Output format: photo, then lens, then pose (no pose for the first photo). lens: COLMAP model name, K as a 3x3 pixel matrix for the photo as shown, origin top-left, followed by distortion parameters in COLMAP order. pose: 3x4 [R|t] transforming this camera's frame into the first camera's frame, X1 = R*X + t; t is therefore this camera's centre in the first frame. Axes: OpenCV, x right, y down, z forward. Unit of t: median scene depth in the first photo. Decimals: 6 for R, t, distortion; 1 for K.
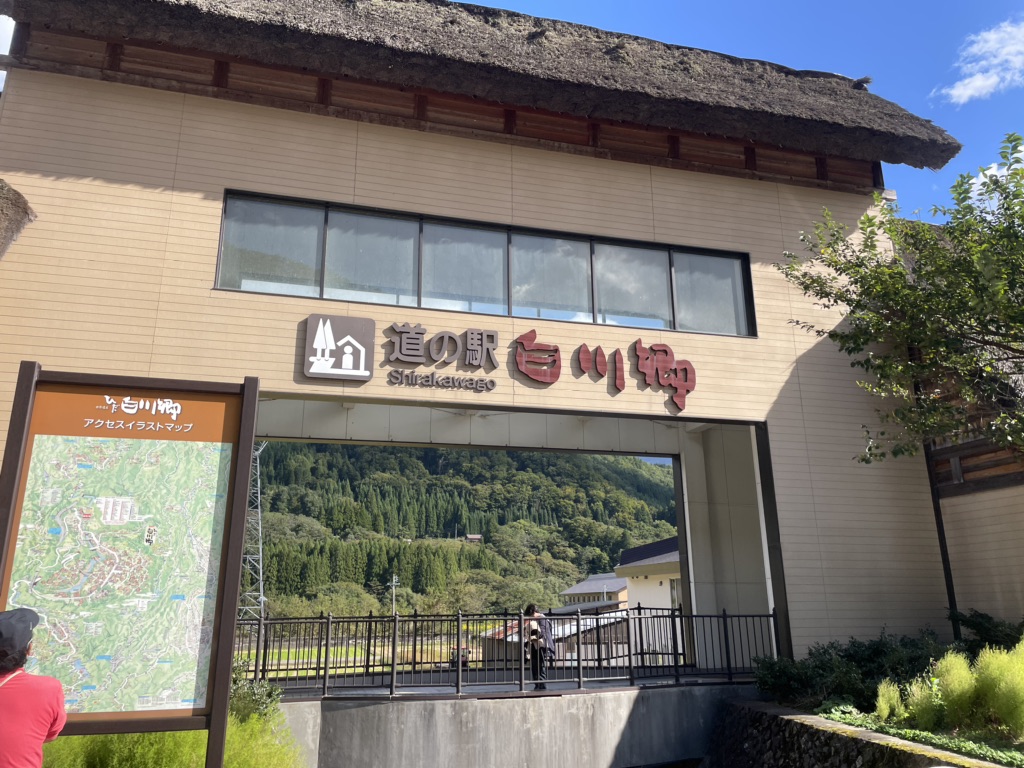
lens RADIAL K [[760.4, 0, 511.9], [0, 760.4, 378.4], [0, 0, 1]] dist [0.071565, -0.087888]
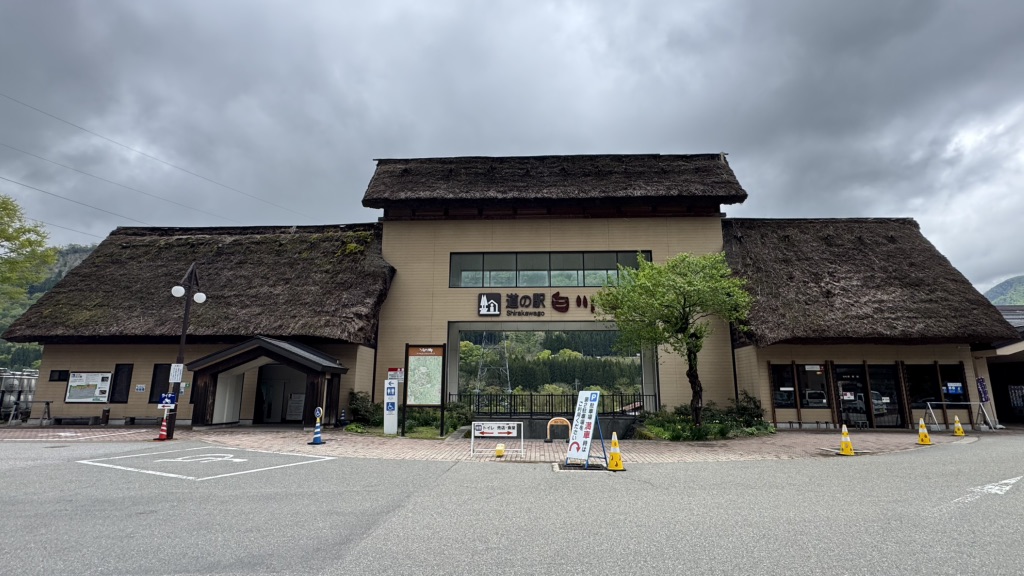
lens RADIAL K [[493.7, 0, 512.0], [0, 493.7, 288.0], [0, 0, 1]] dist [-0.001787, 0.000100]
pose [[0.951969, -0.055047, -0.301205, 0.416947], [0.075649, 0.995495, 0.057158, -0.197734], [0.296701, -0.077198, 0.951845, -0.748182]]
